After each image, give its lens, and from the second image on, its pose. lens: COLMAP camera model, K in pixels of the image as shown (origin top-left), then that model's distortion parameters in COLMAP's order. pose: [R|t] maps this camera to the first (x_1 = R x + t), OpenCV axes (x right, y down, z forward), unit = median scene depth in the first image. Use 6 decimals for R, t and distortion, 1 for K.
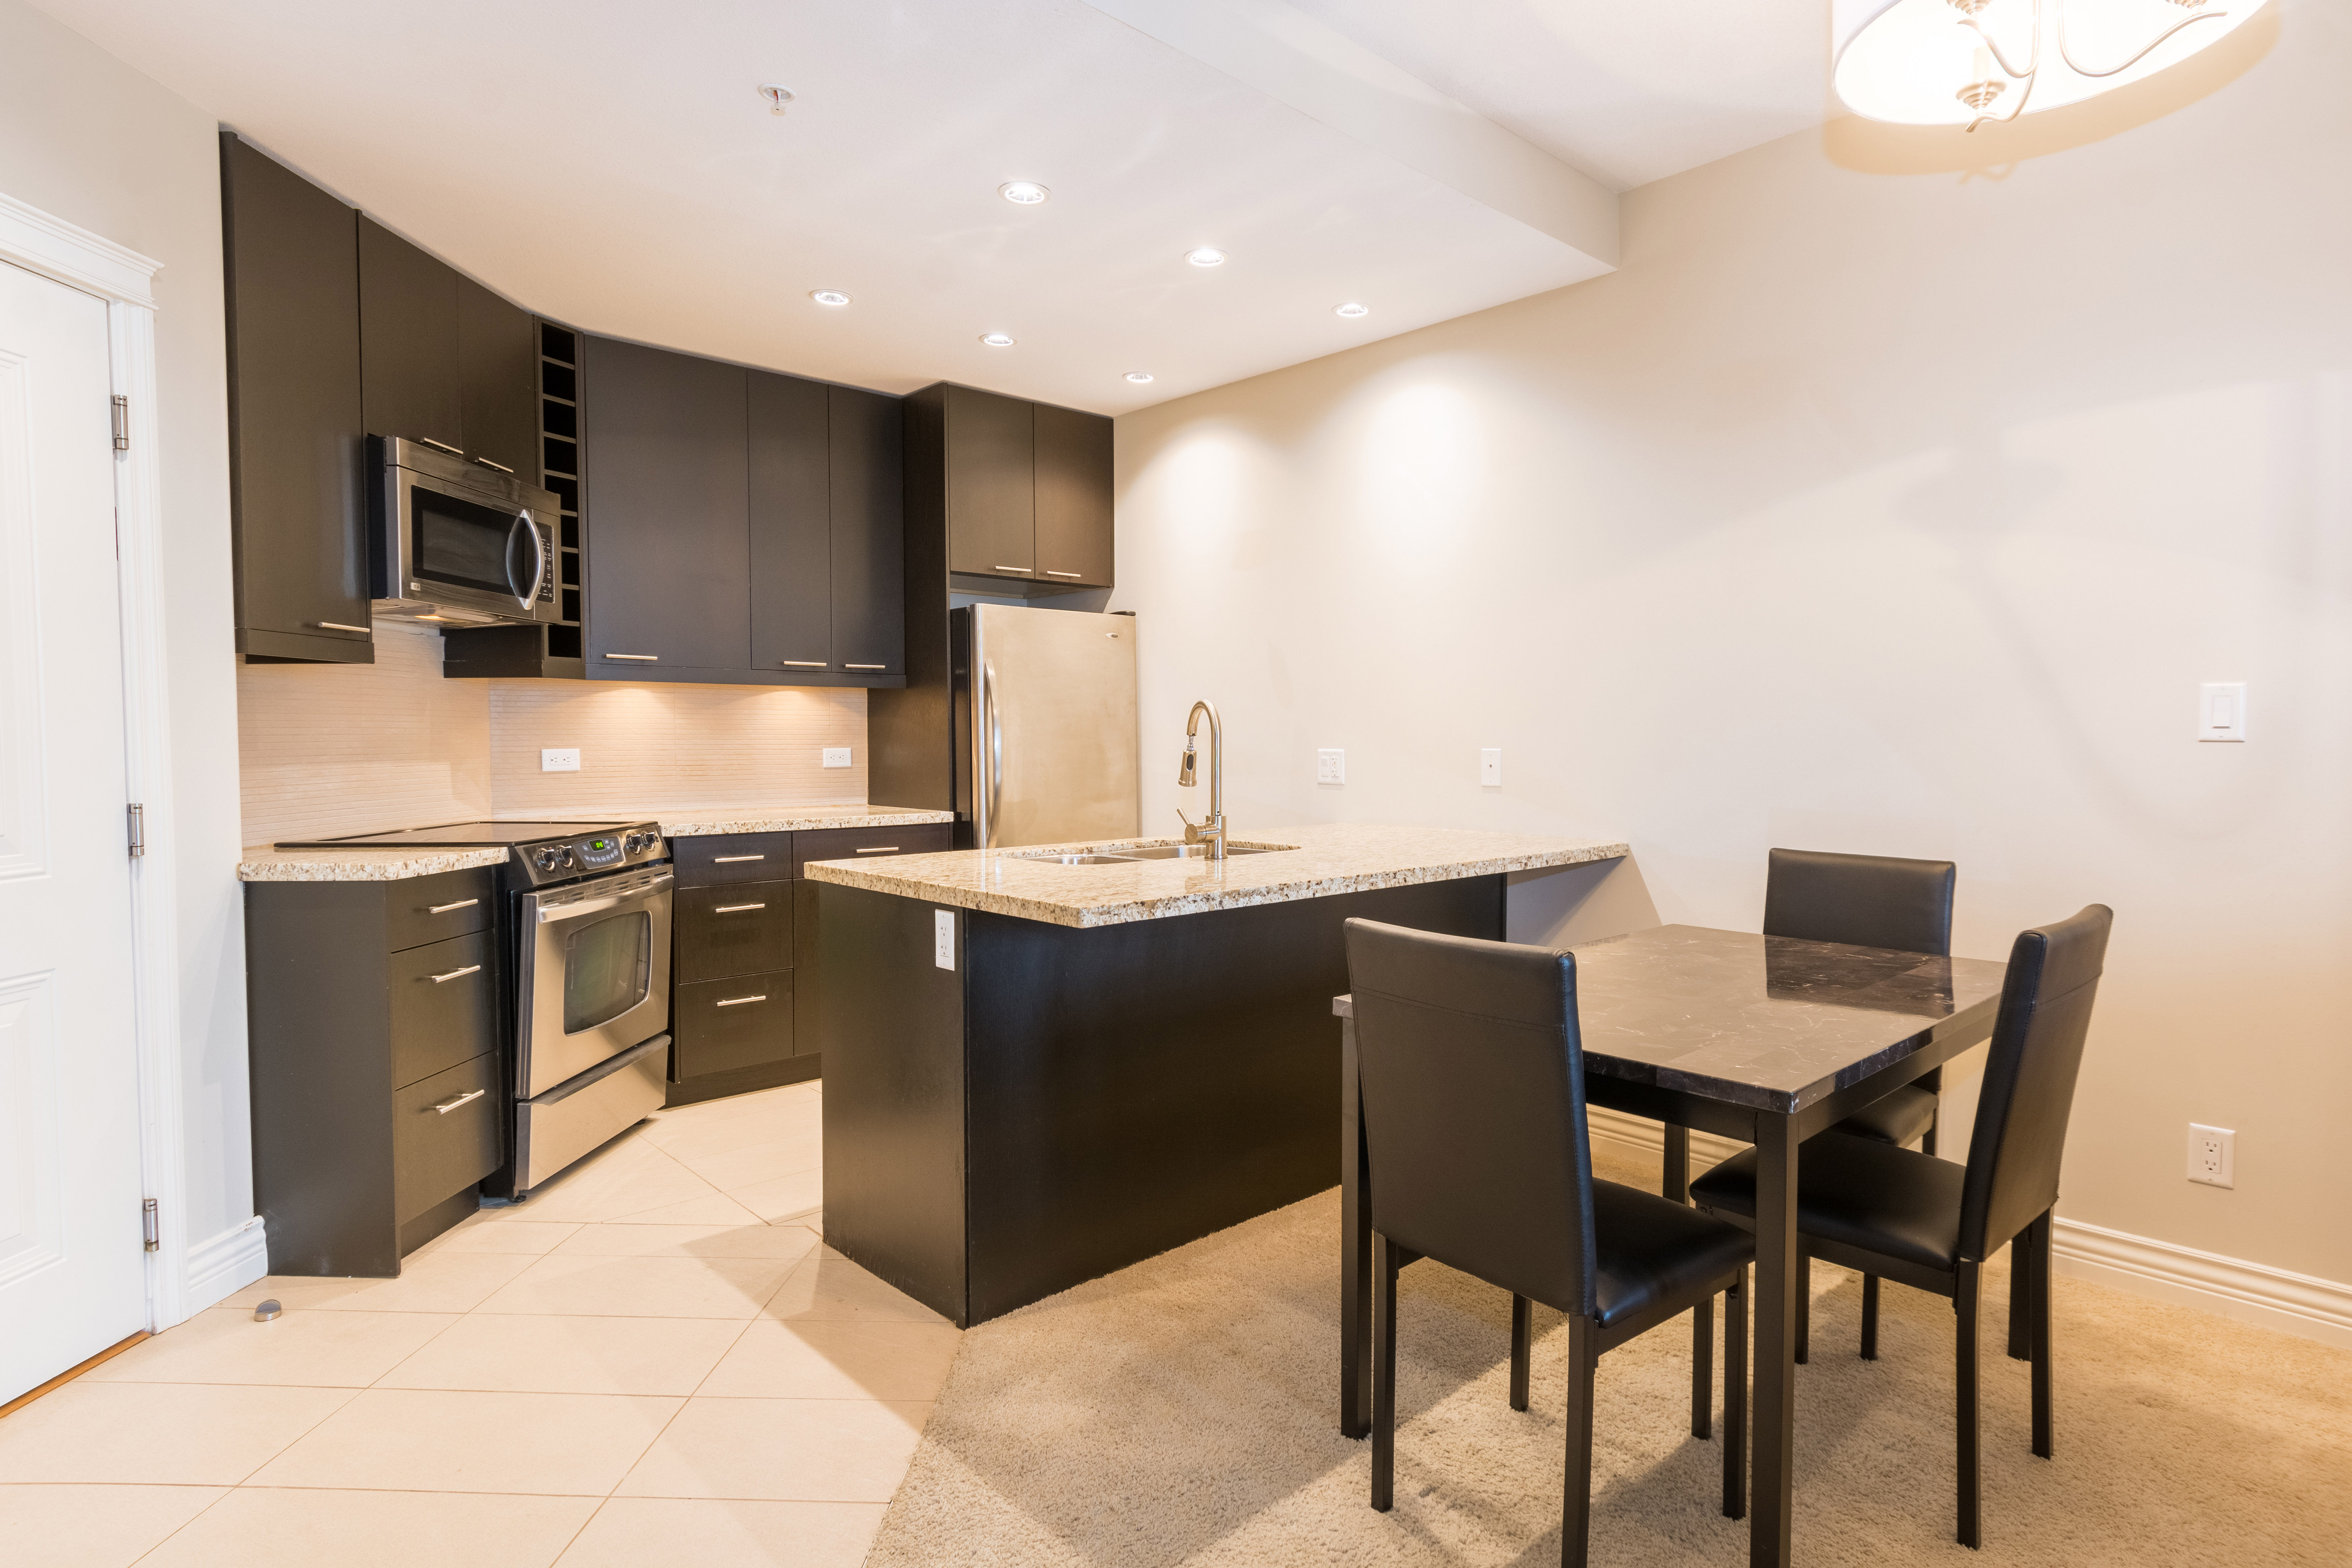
lens RADIAL K [[1250.2, 0, 1184.0], [0, 1250.2, 782.4], [0, 0, 1]] dist [0.012126, -0.004947]
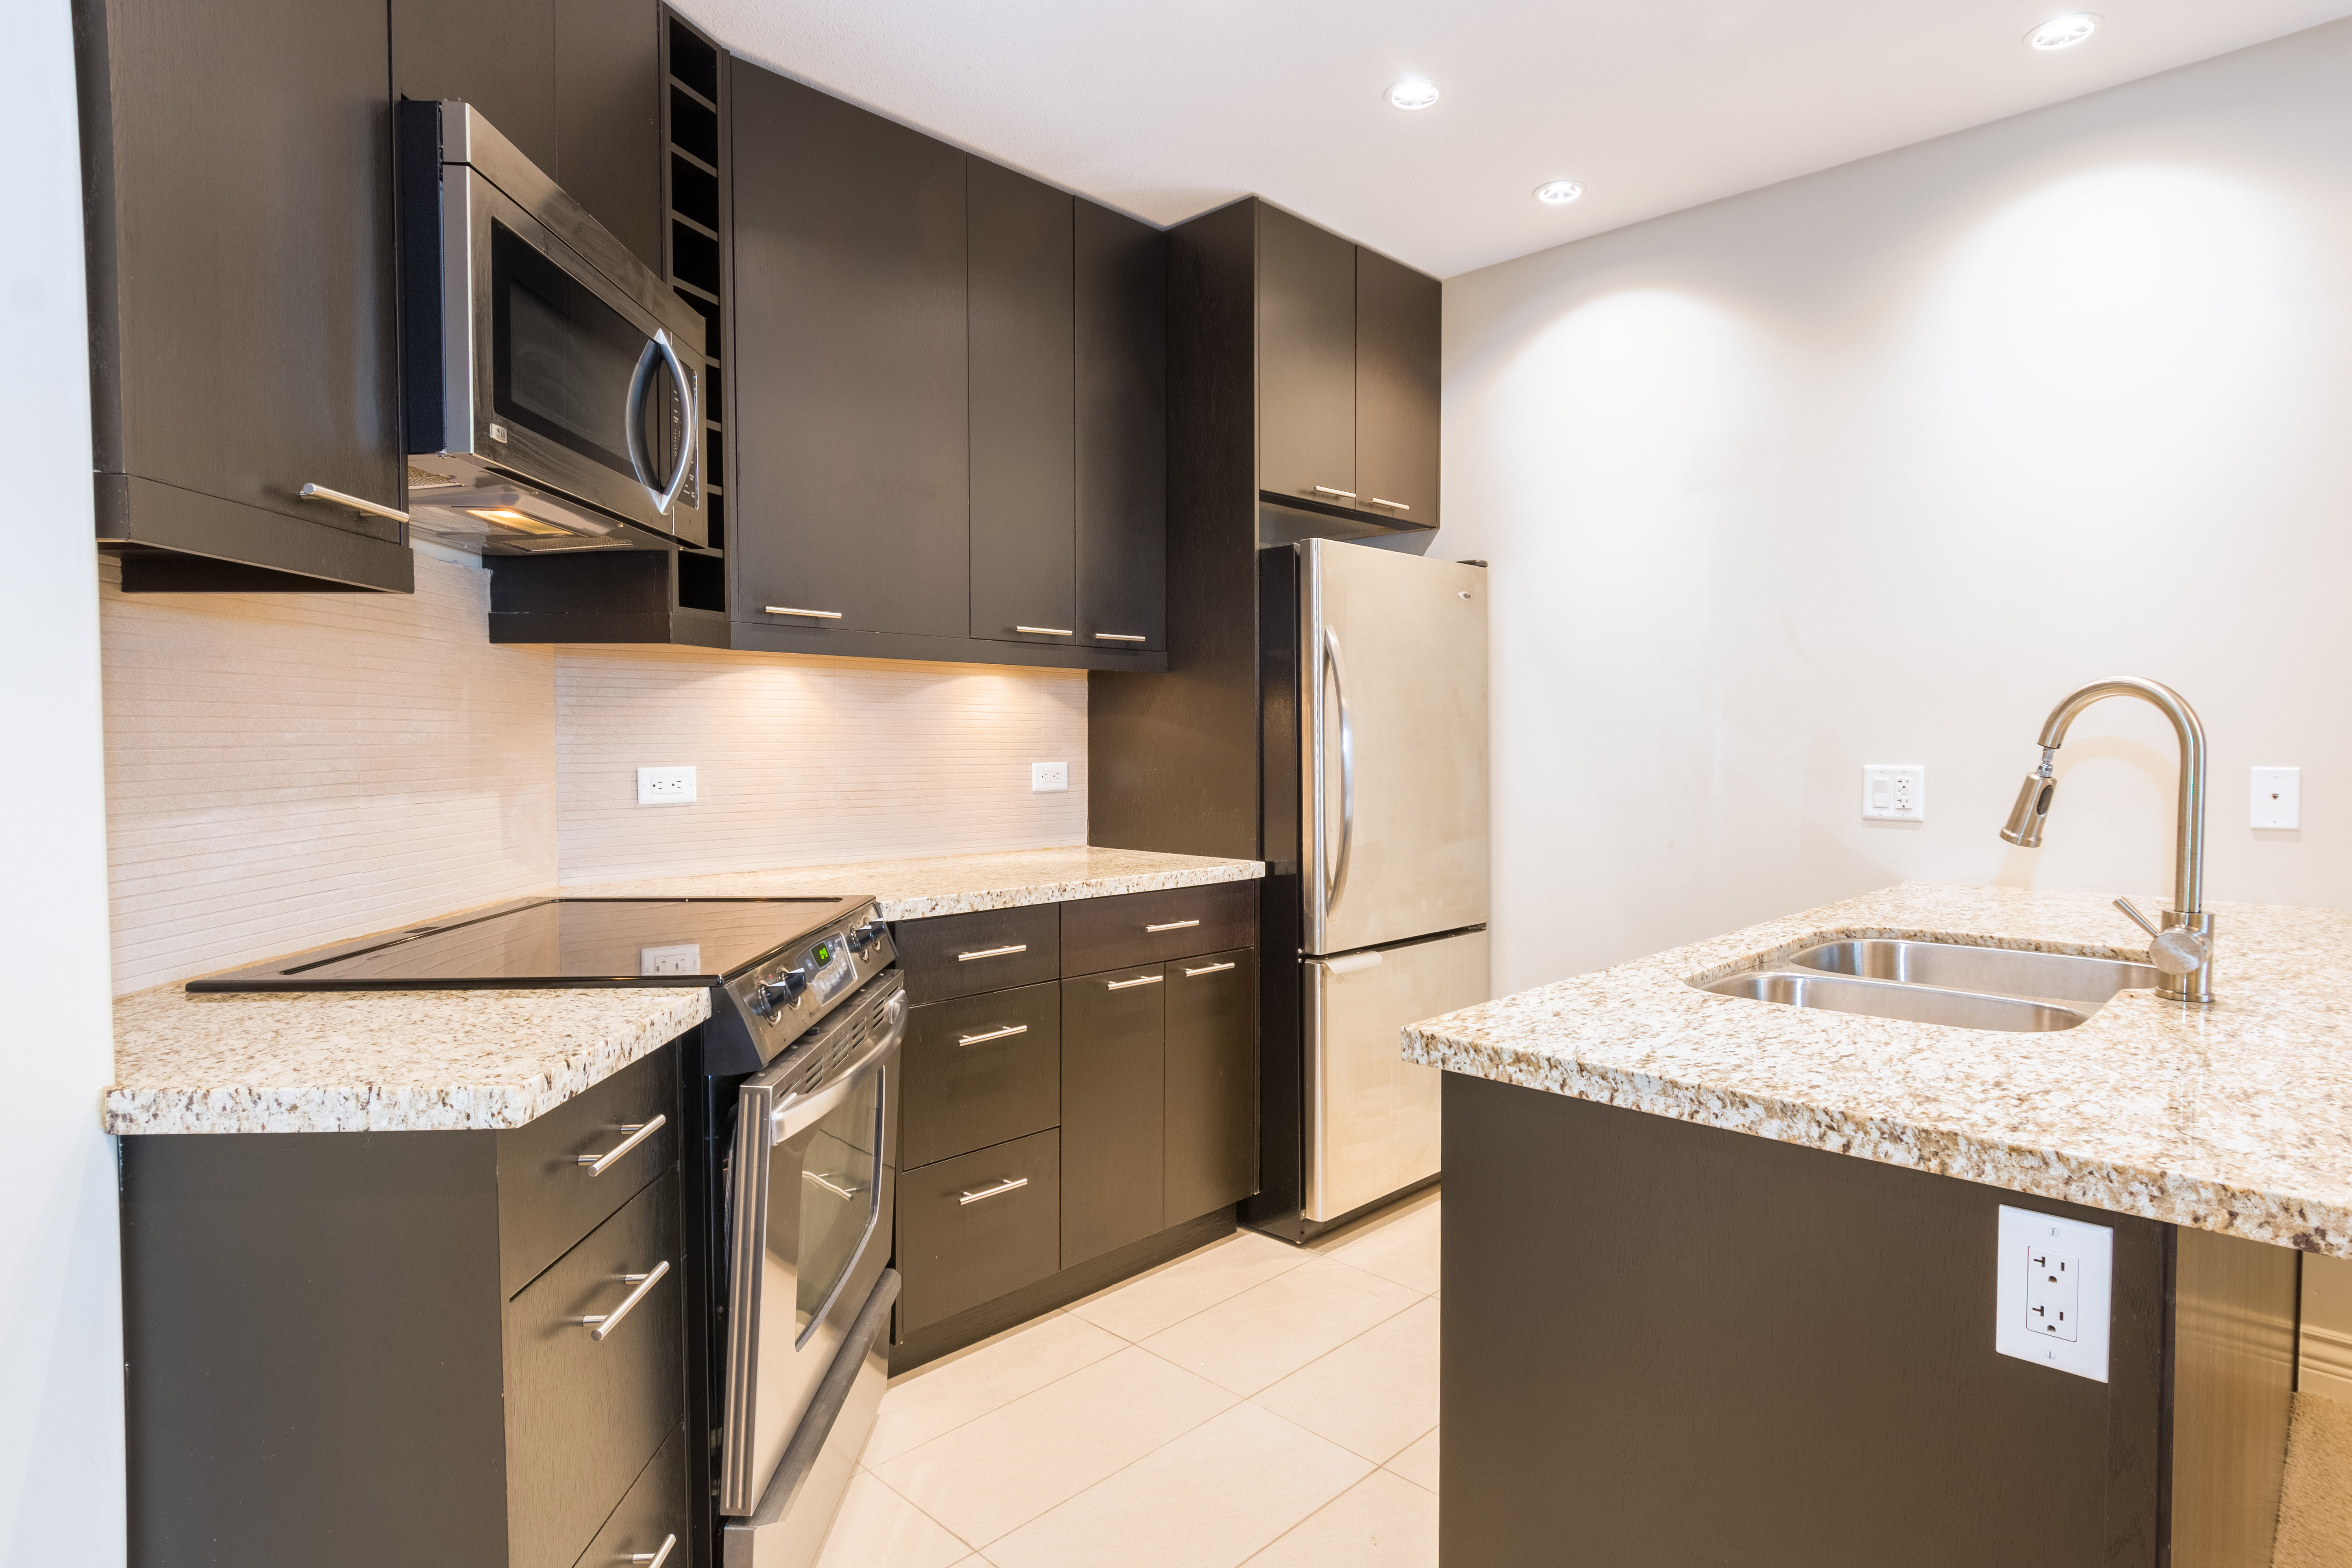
lens RADIAL K [[1250.2, 0, 1184.2], [0, 1250.2, 779.5], [0, 0, 1]] dist [0.012126, -0.004947]
pose [[0.997832, -0.001923, 0.065783, -0.337062], [0.002219, 0.999988, -0.004421, -0.020290], [-0.065774, 0.004558, 0.997824, 0.447013]]
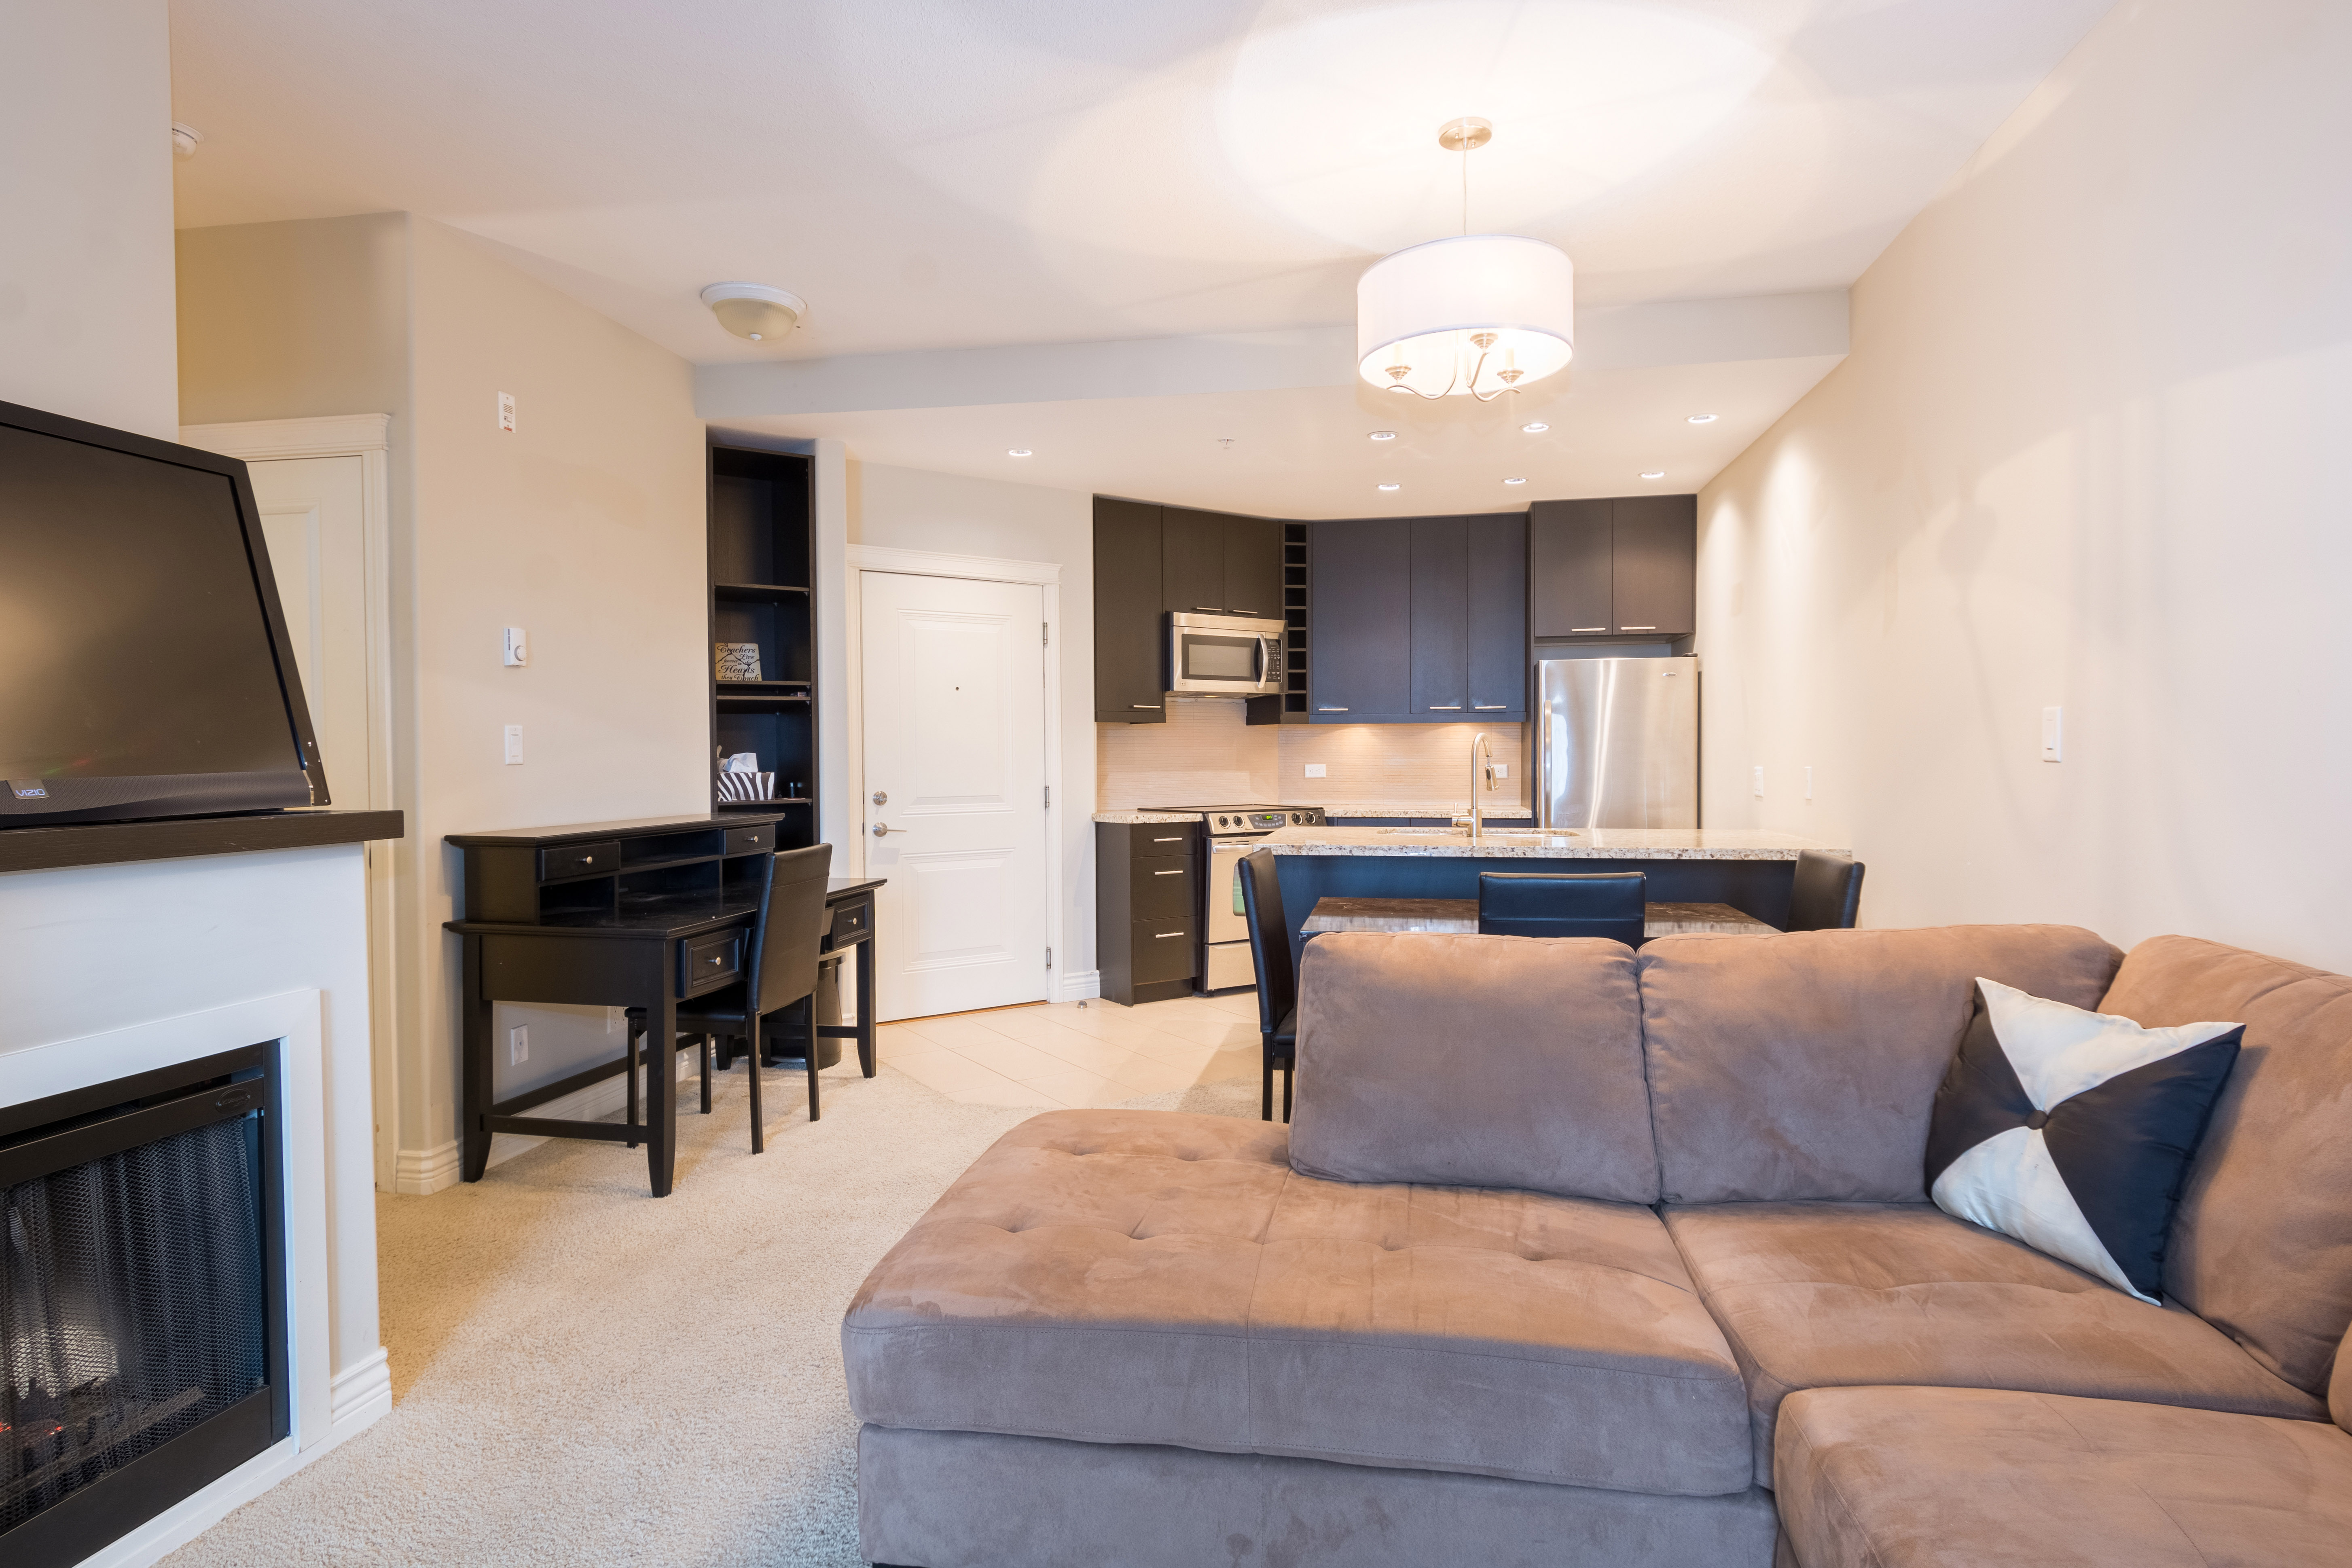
lens RADIAL K [[1250.2, 0, 1178.9], [0, 1250.2, 775.5], [0, 0, 1]] dist [0.012126, -0.004947]
pose [[0.589133, 0.010752, -0.807965, 0.879336], [-0.026979, 0.999616, -0.006370, 0.004459], [0.807586, 0.025551, 0.589196, -0.161579]]
